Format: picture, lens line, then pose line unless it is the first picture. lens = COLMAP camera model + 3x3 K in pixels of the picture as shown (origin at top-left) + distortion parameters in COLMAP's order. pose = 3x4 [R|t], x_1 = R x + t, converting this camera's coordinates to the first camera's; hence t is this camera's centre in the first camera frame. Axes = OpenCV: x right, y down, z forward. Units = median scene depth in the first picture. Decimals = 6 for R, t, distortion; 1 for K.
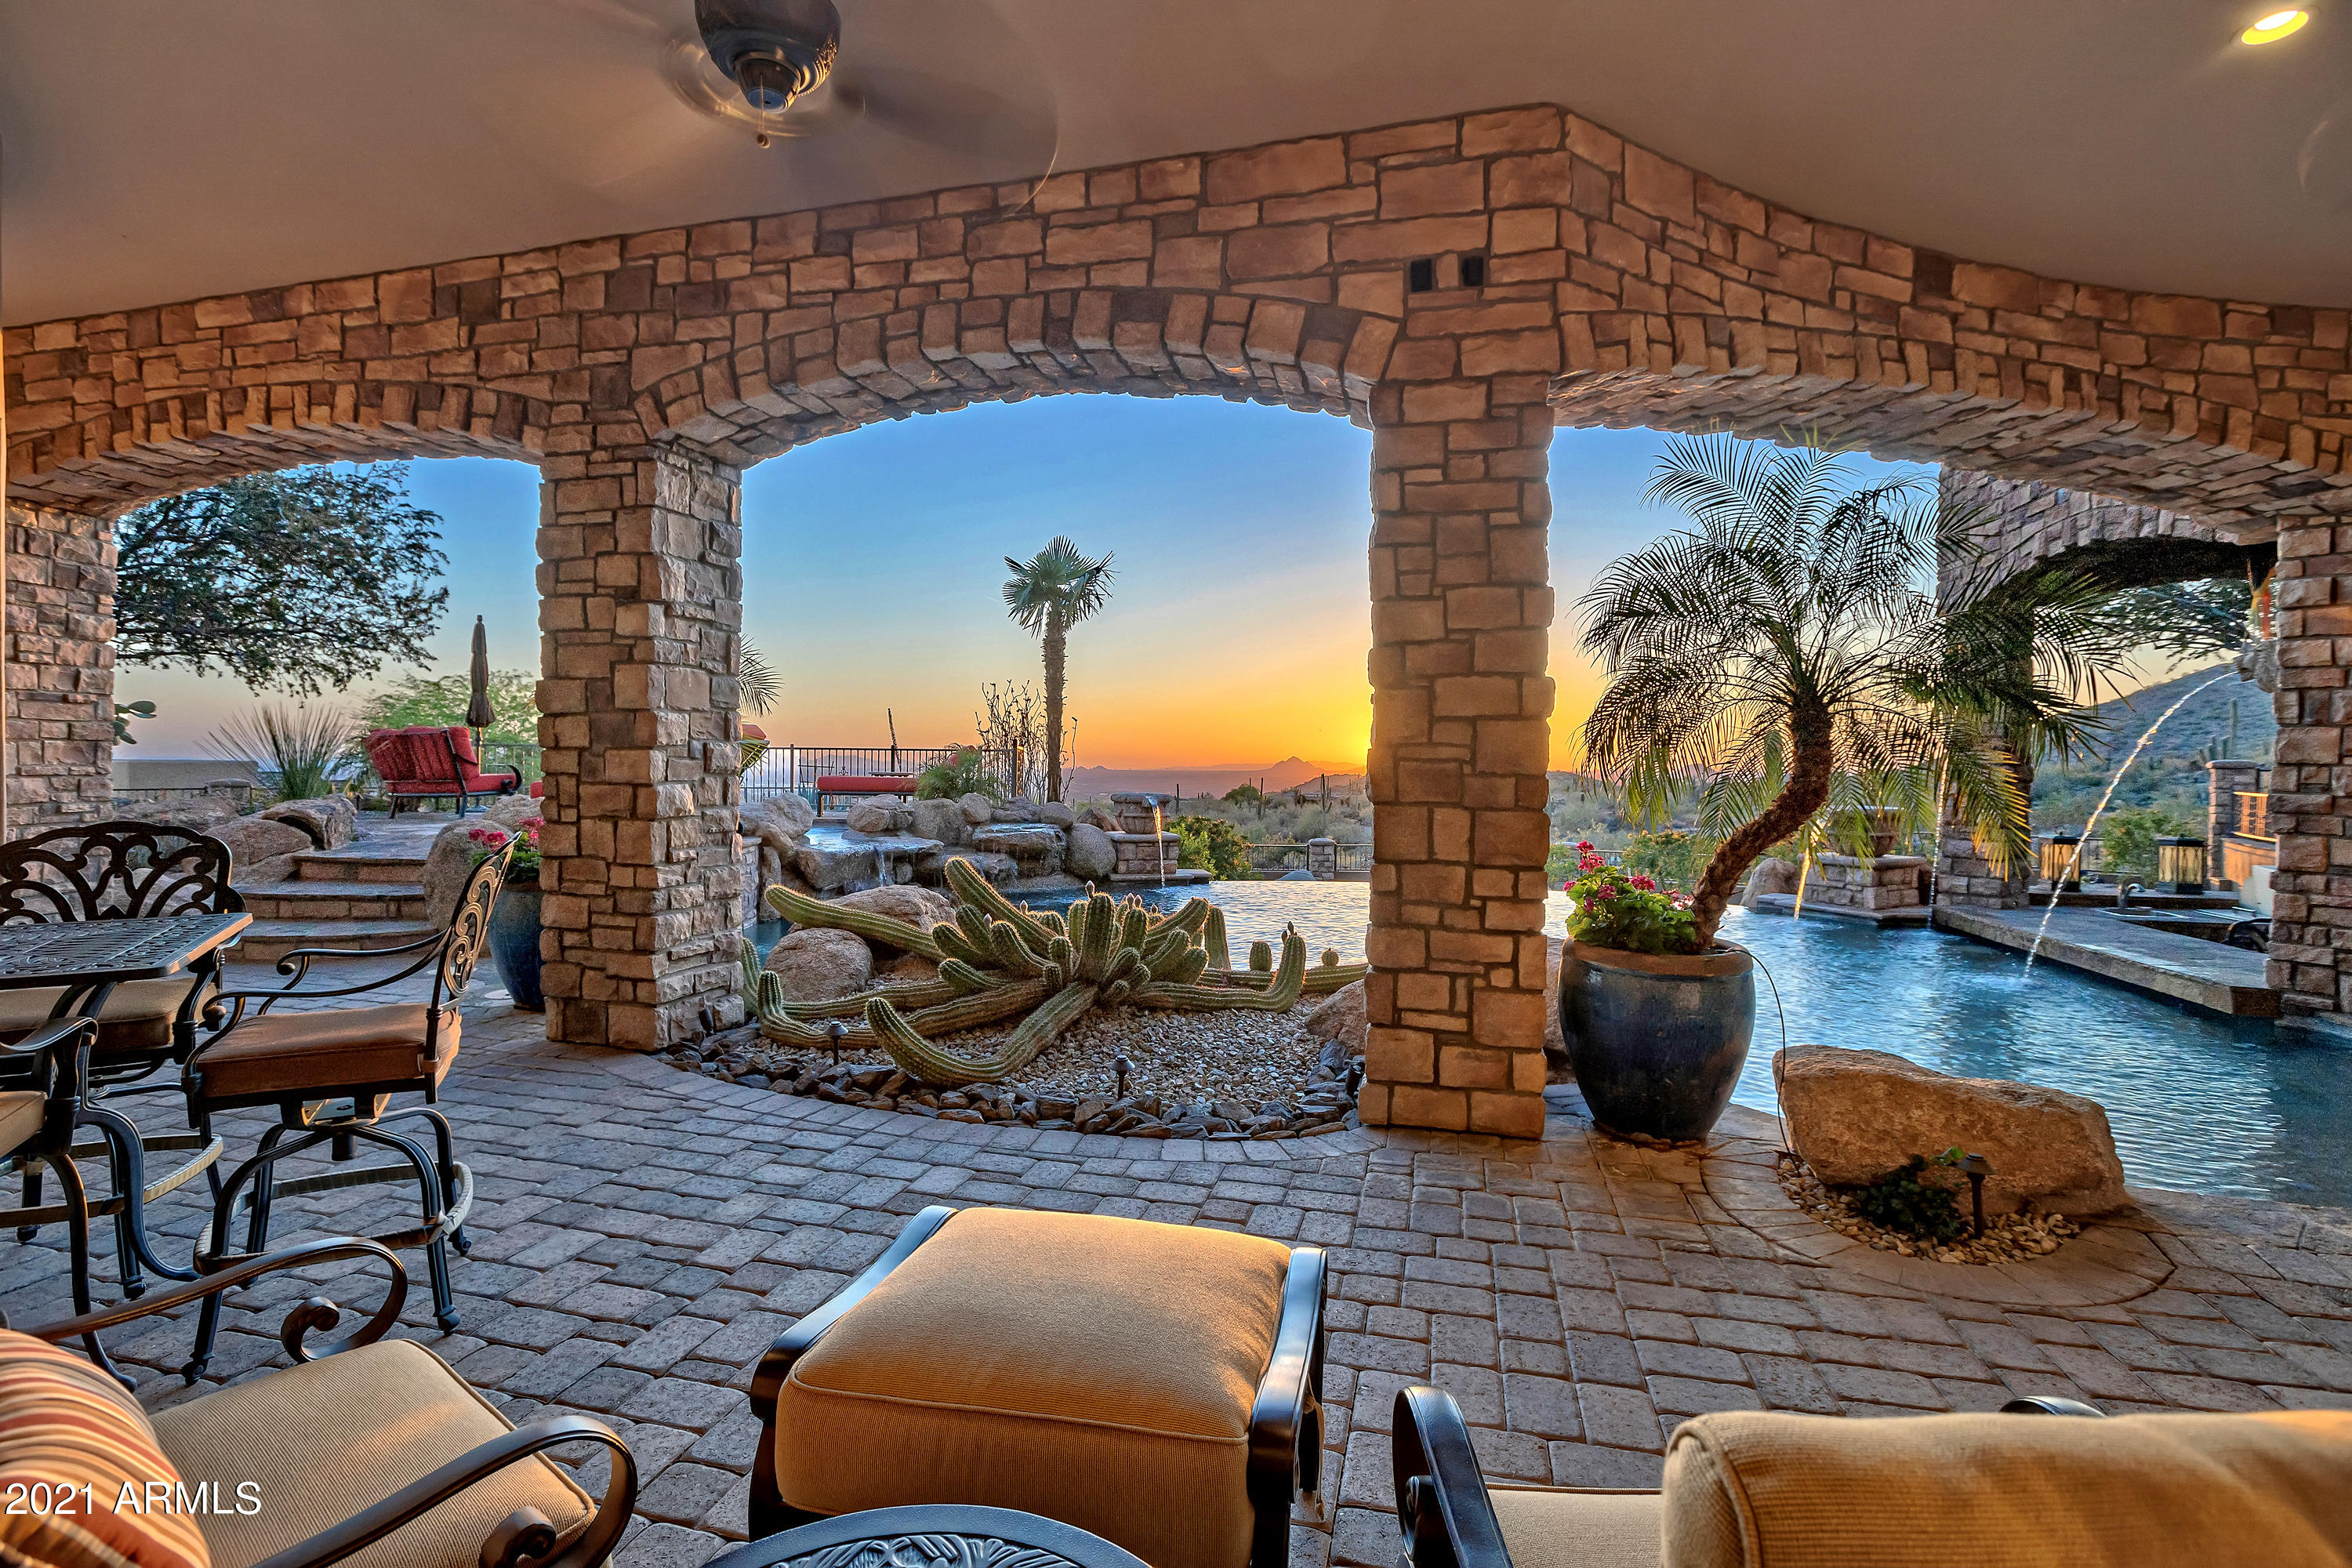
lens RADIAL K [[1081.1, 0, 1137.0], [0, 1081.1, 758.5], [0, 0, 1]] dist [-0.025248, 0.010813]
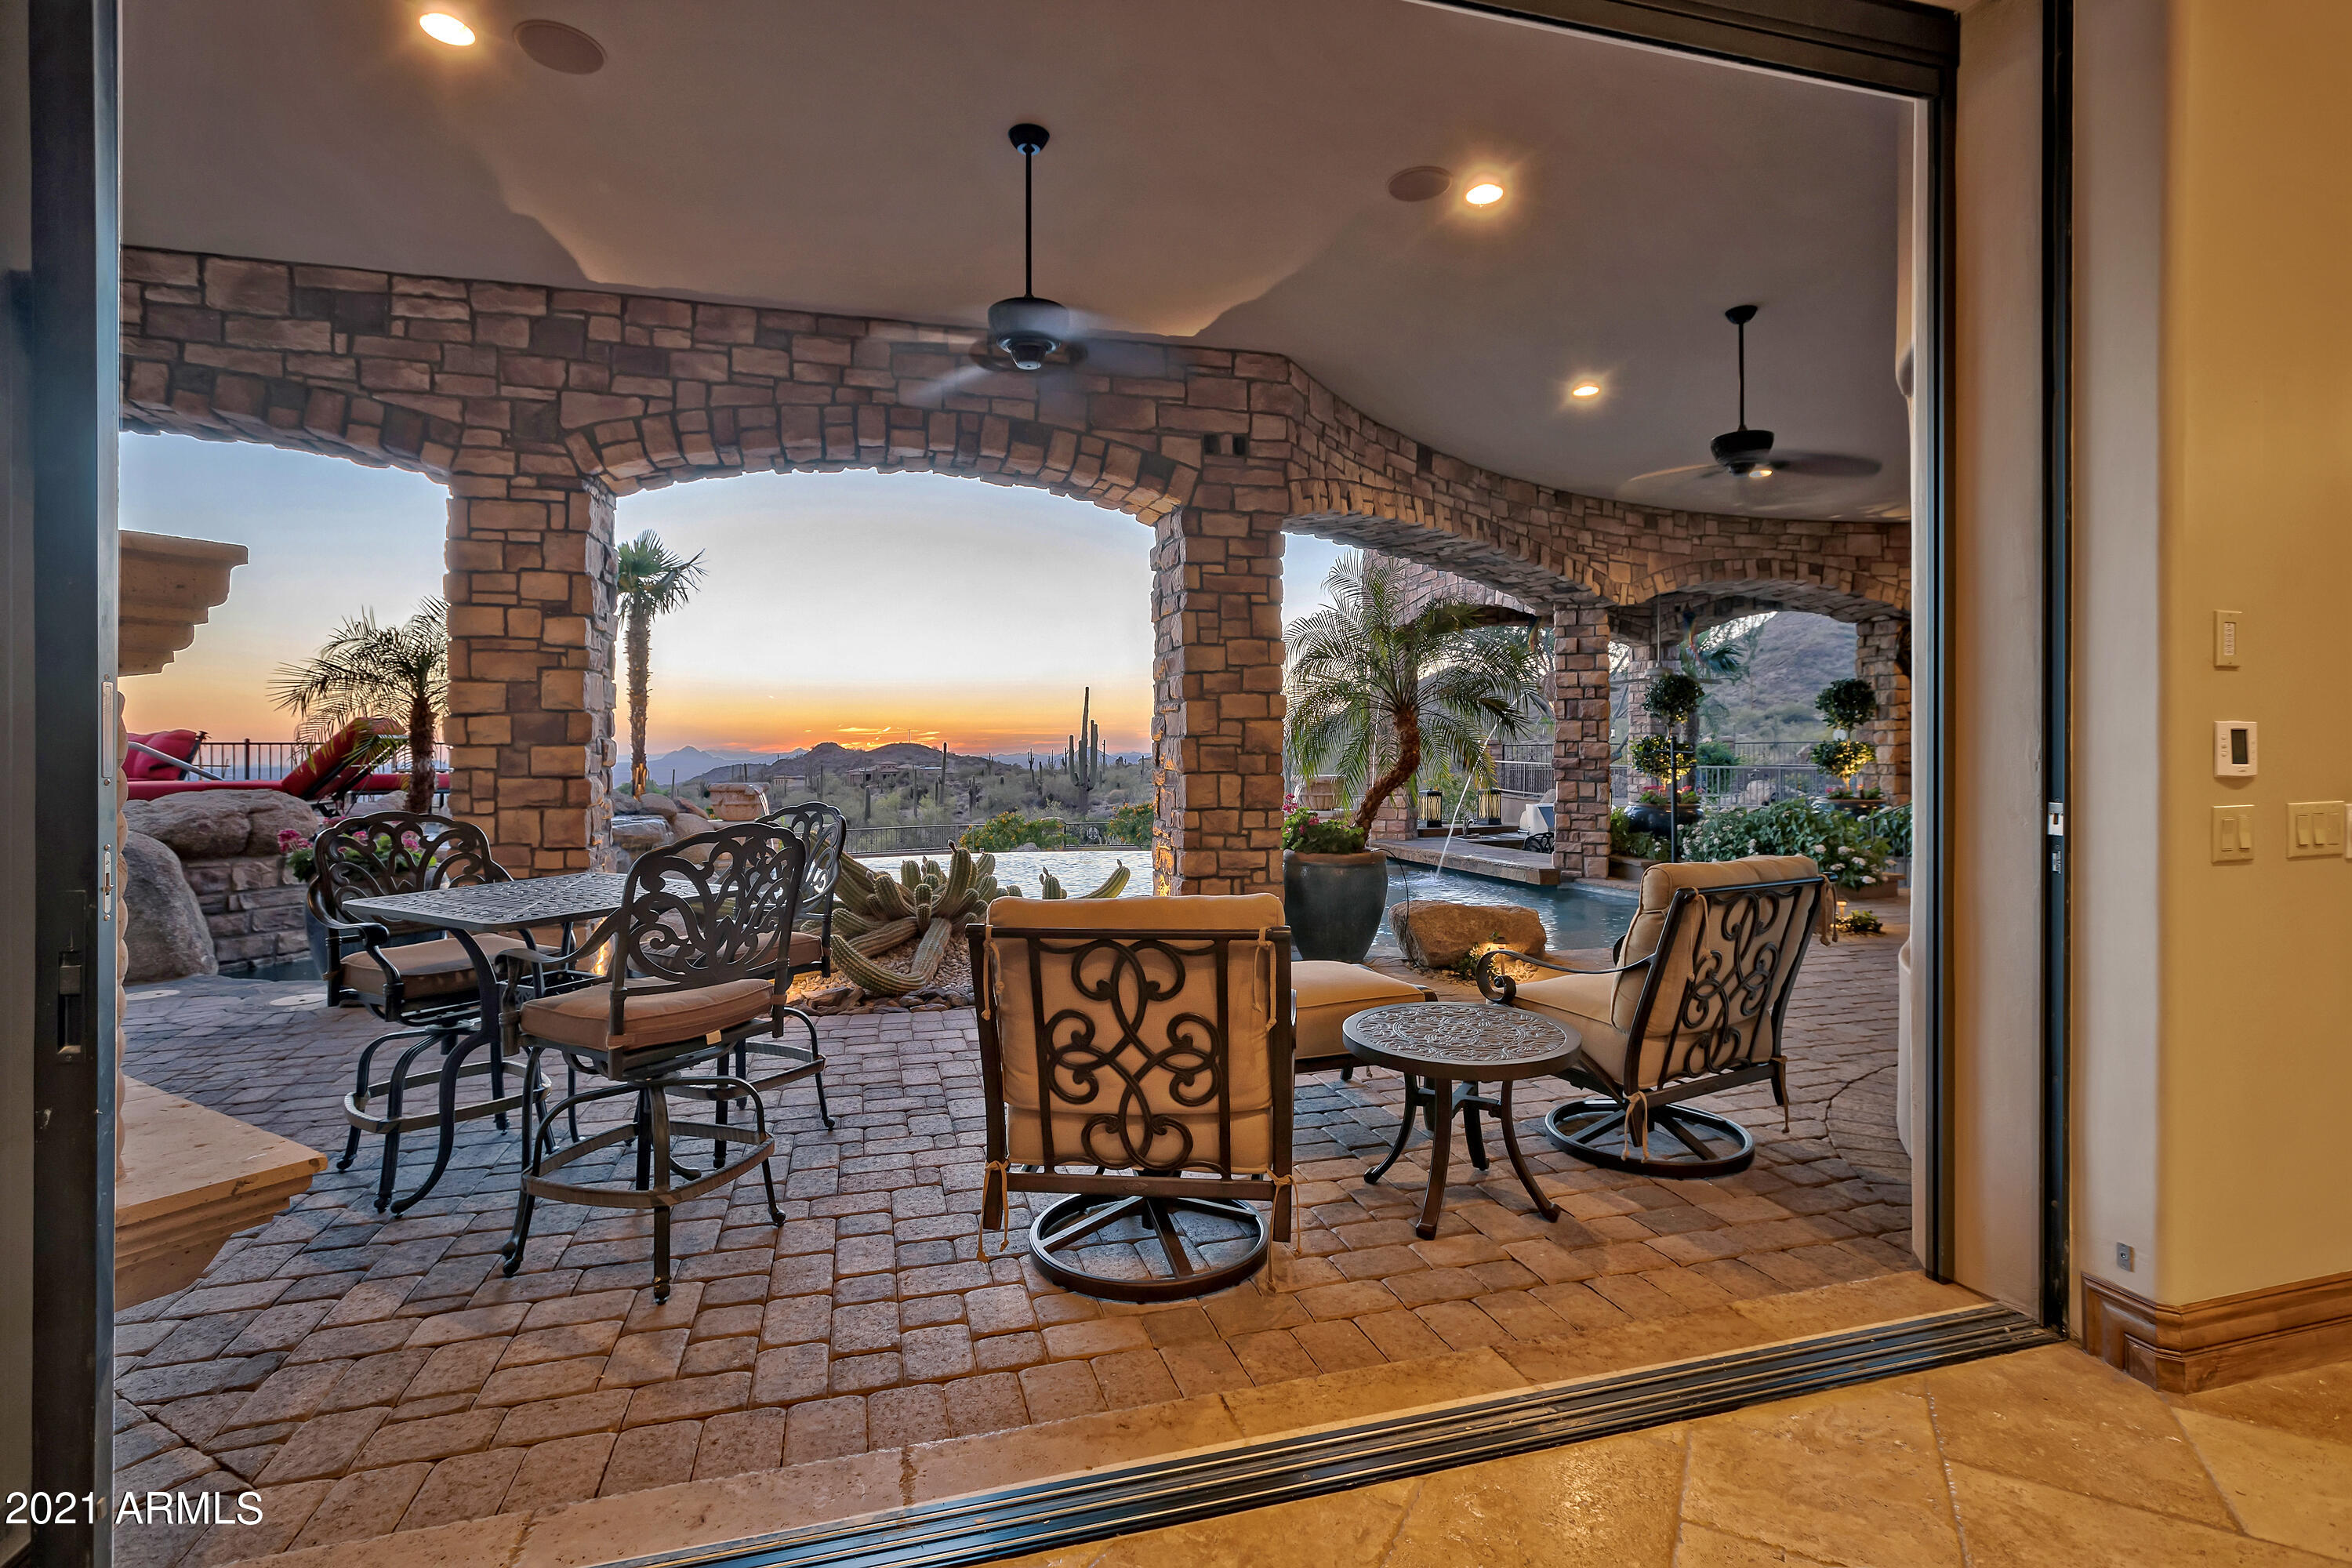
lens RADIAL K [[1110.4, 0, 1107.7], [0, 1110.4, 723.1], [0, 0, 1]] dist [0.015022, 0.000452]
pose [[0.876476, -0.003993, 0.481428, -0.541711], [0.014292, 0.999741, -0.017728, -0.003219], [-0.481233, 0.022419, 0.876306, -0.302215]]
